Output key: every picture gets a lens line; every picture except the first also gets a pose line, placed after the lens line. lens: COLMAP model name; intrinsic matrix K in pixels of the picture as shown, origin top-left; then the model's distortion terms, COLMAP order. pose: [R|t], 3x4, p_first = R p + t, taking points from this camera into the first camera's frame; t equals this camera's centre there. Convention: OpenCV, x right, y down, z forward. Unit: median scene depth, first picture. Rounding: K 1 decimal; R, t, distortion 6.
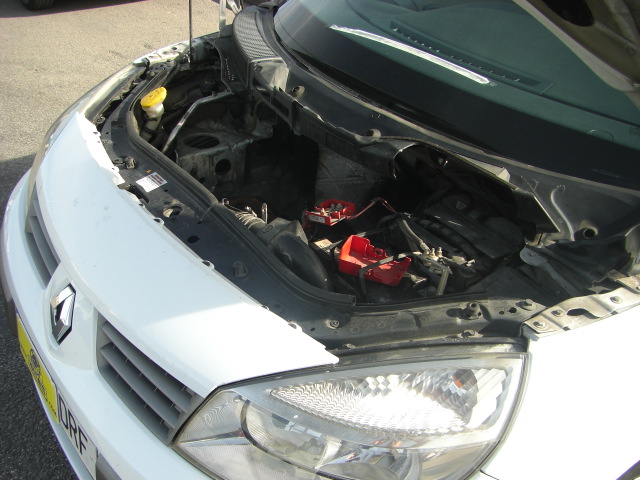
lens RADIAL K [[779.3, 0, 320.0], [0, 779.3, 240.0], [0, 0, 1]] dist [-0.152449, 0.016362]
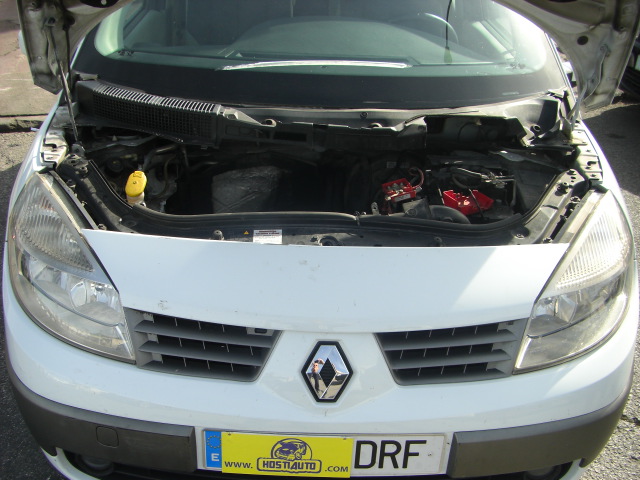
lens RADIAL K [[779.3, 0, 320.0], [0, 779.3, 240.0], [0, 0, 1]] dist [-0.152449, 0.016362]
pose [[0.545513, -0.409427, 0.731290, -0.931890], [0.425891, 0.886919, 0.178862, -0.225553], [-0.721826, 0.213878, 0.658198, 0.256860]]
